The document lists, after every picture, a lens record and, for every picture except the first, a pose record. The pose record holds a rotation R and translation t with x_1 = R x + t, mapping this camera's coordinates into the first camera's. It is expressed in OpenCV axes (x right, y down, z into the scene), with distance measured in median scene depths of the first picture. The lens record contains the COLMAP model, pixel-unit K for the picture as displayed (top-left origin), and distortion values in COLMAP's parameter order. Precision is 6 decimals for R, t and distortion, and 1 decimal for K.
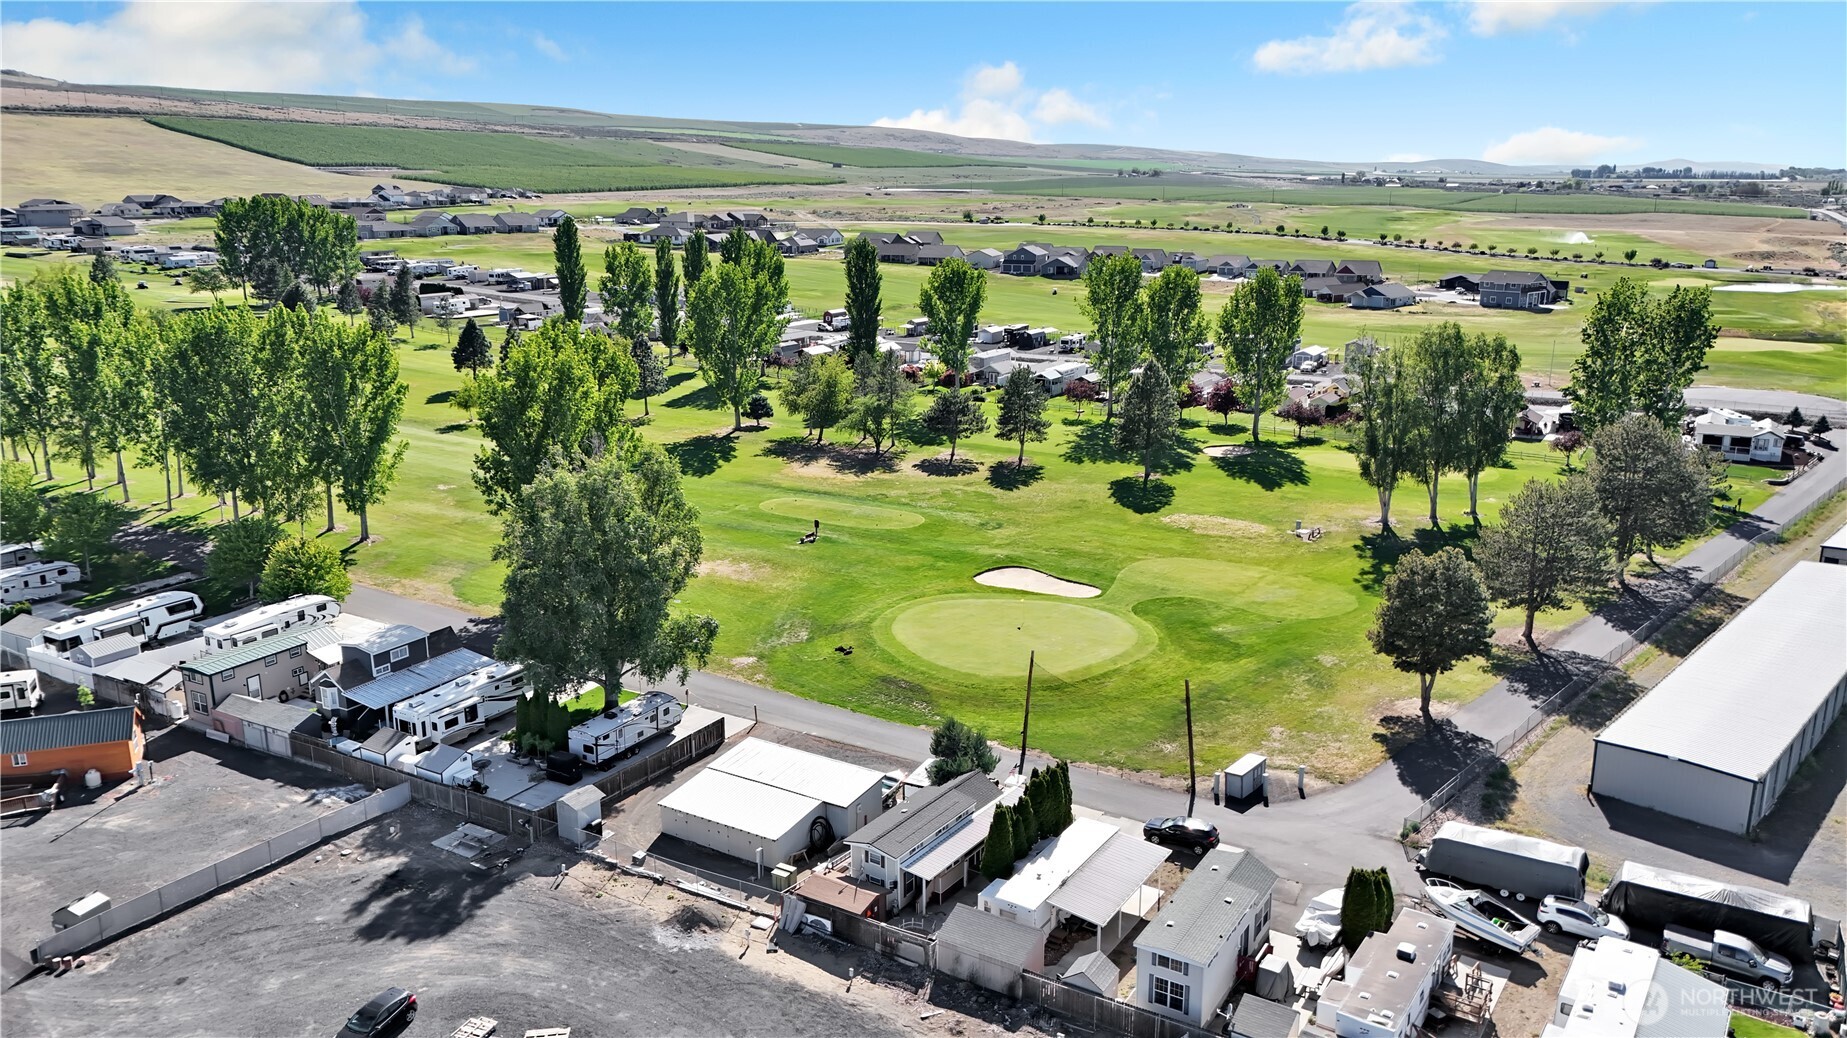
lens RADIAL K [[1341.3, 0, 925.4], [0, 1341.3, 543.6], [0, 0, 1]] dist [0.094700, -0.090322]
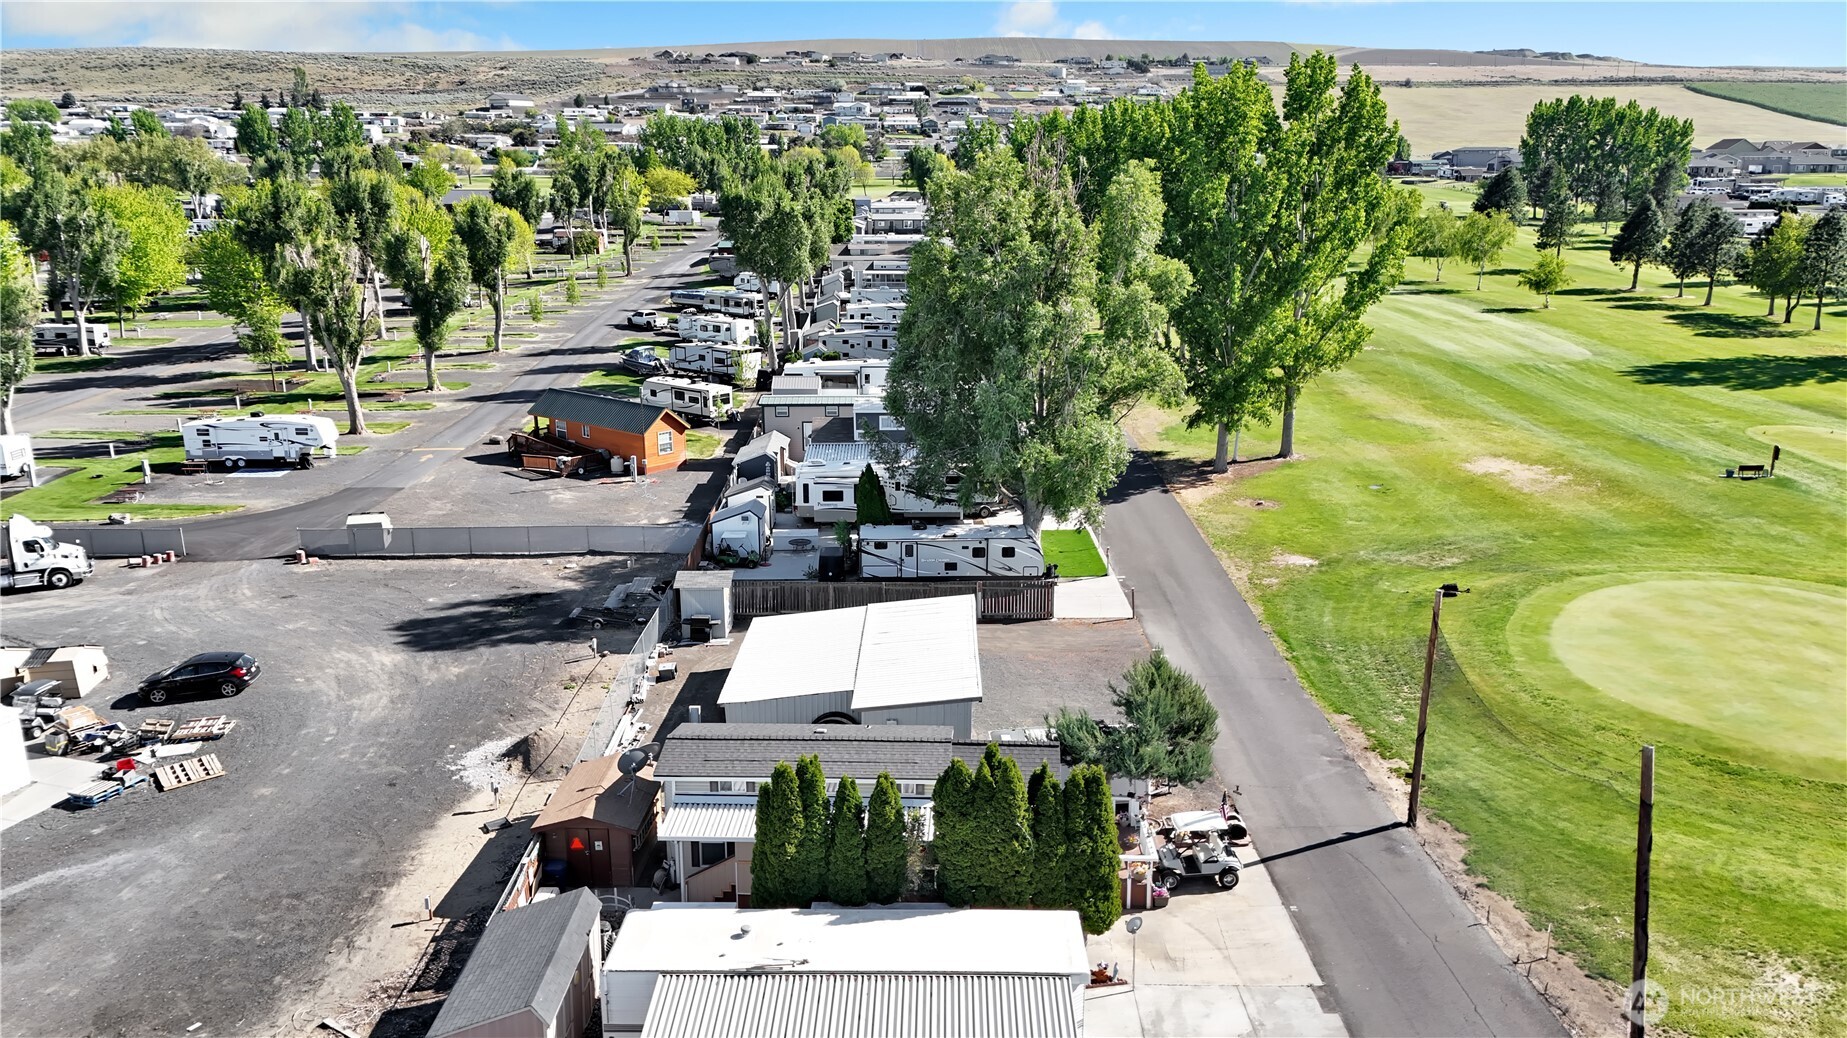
lens RADIAL K [[1362.7, 0, 927.6], [0, 1362.7, 520.2], [0, 0, 1]] dist [0.066124, -0.052289]
pose [[0.526058, 0.216545, -0.822418, 0.167938], [-0.226699, 0.967755, 0.109805, 0.022883], [0.819677, 0.128678, 0.558186, 0.299538]]
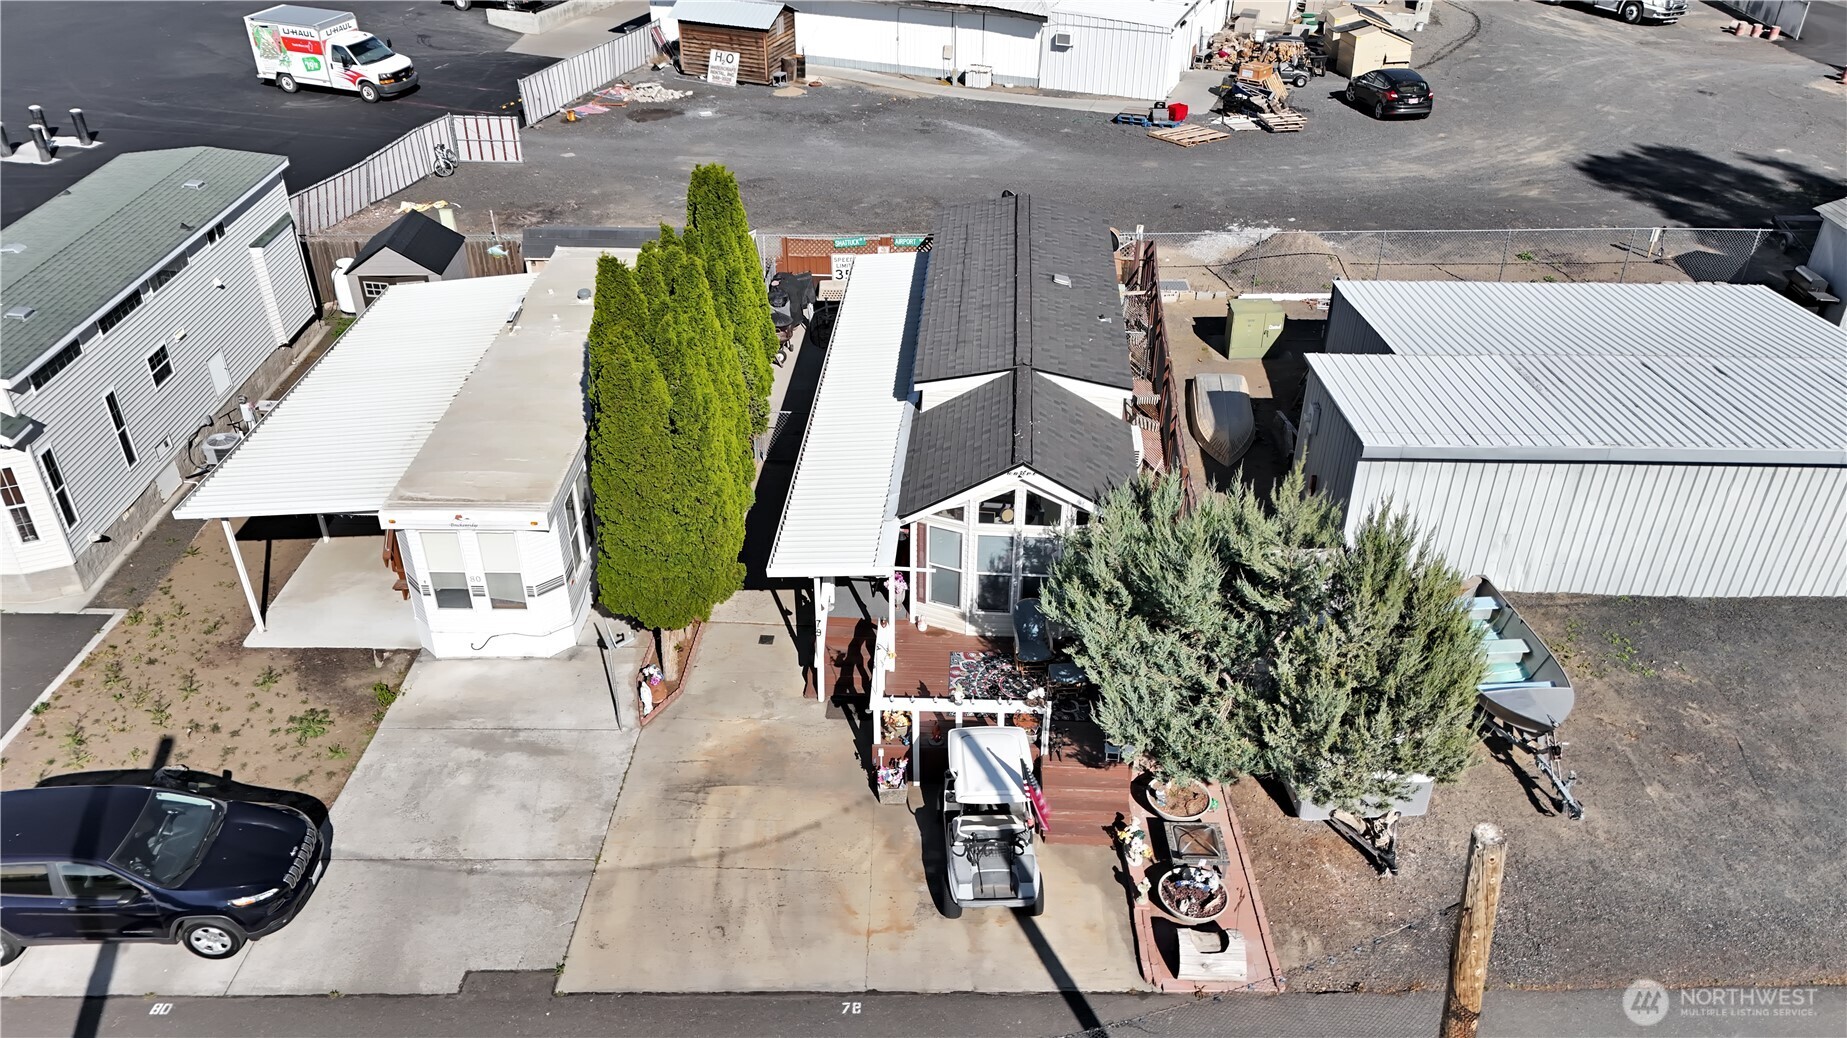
lens RADIAL K [[1352.6, 0, 924.0], [0, 1352.6, 520.7], [0, 0, 1]] dist [0.144378, -0.188980]
pose [[-0.850885, 0.276829, -0.446498, 0.070977], [-0.147171, 0.690268, 0.708428, 0.004628], [0.504316, 0.668503, -0.546598, 0.489549]]
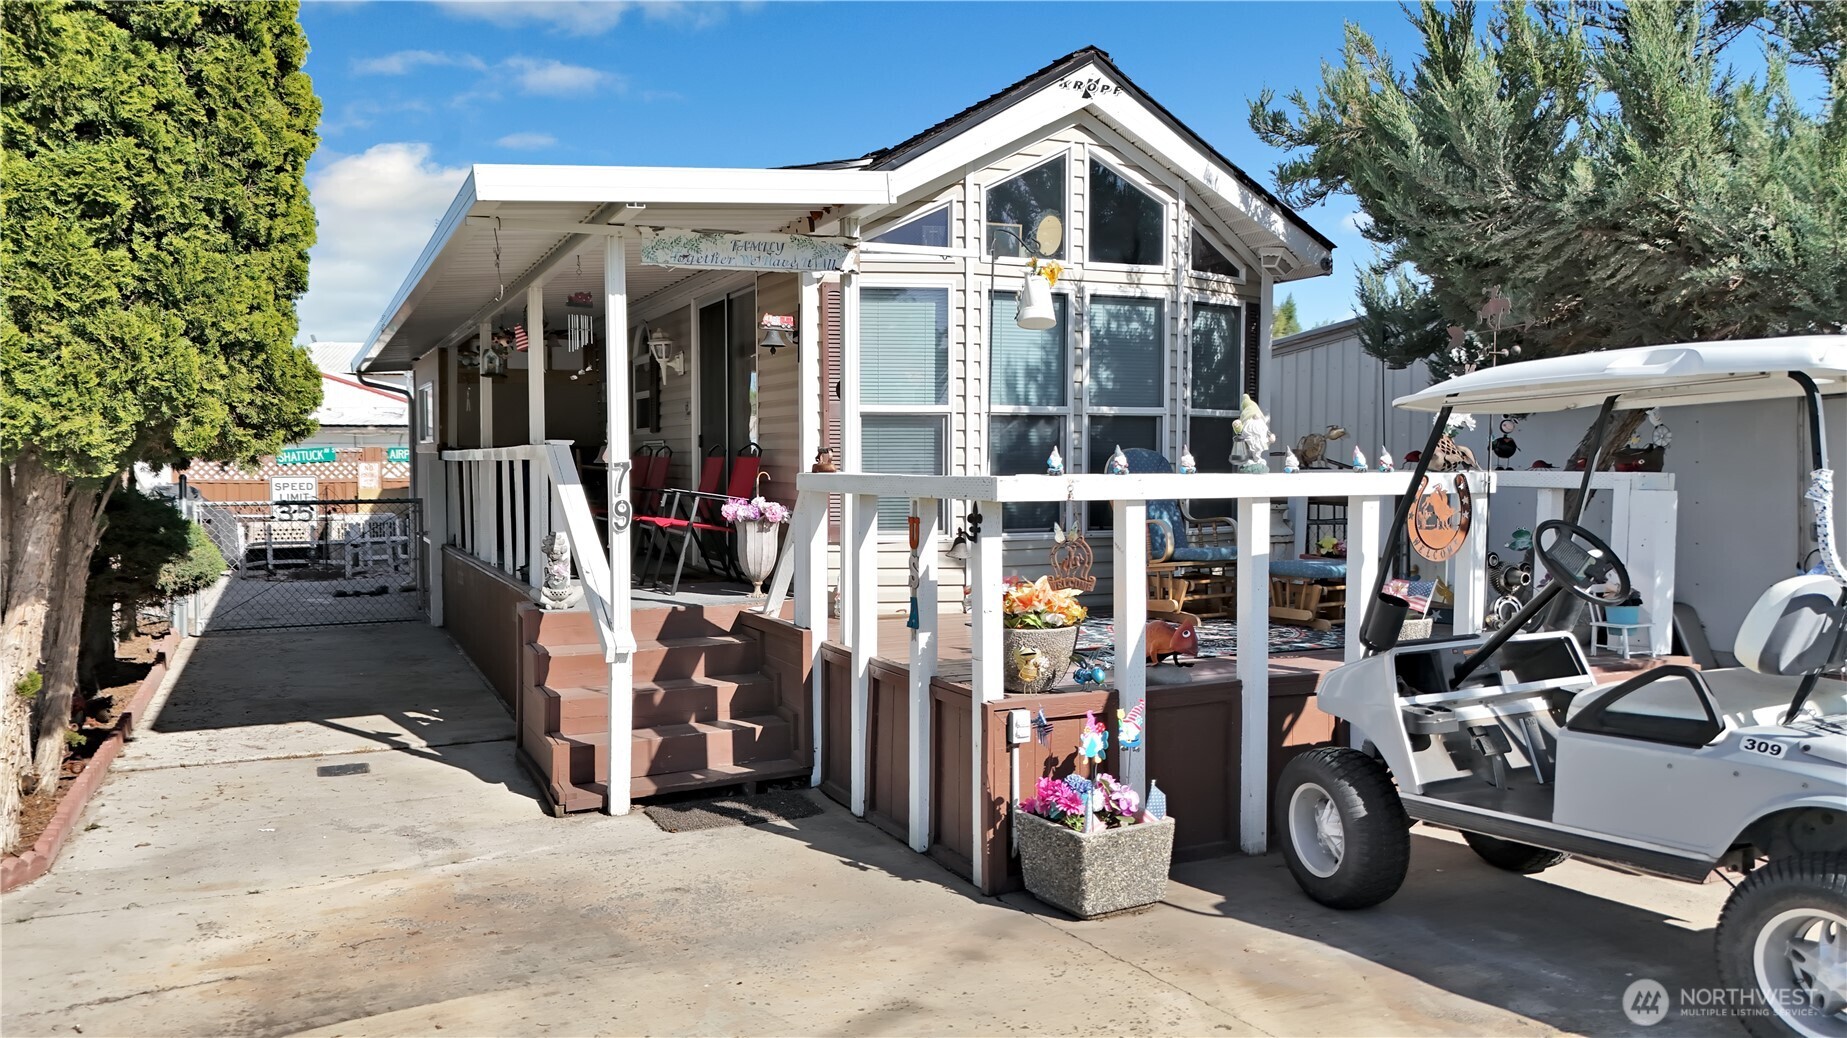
lens RADIAL K [[1362.7, 0, 927.6], [0, 1362.7, 520.2], [0, 0, 1]] dist [0.066124, -0.052289]
pose [[-0.504987, 0.044208, -0.861994, 0.056879], [-0.229669, 0.955801, 0.183567, 0.080349], [0.832010, 0.290672, -0.472513, 0.454043]]
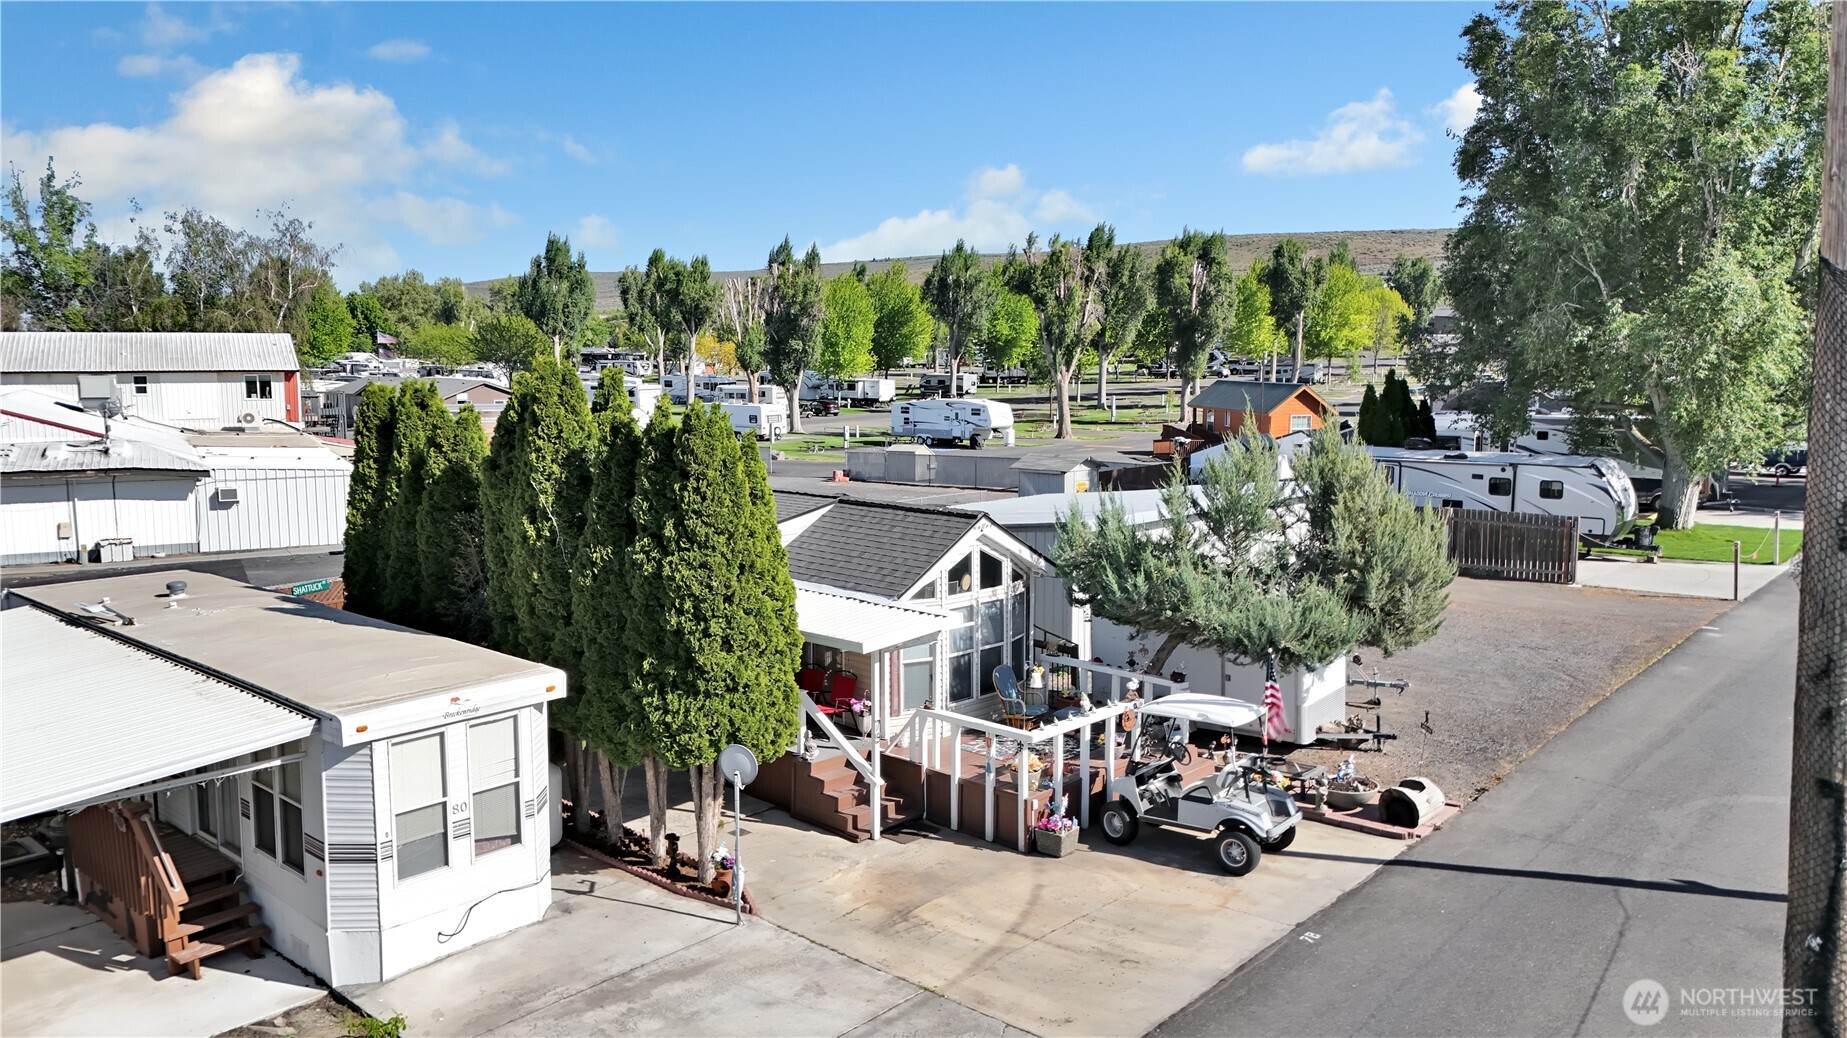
lens RADIAL K [[1351.9, 0, 923.5], [0, 1351.9, 519.0], [0, 0, 1]] dist [0.191842, -0.493204]
pose [[-0.169021, 0.126074, -0.977516, 0.121257], [-0.261970, 0.950364, 0.167869, 0.057155], [0.950160, 0.284453, -0.127604, 0.443306]]
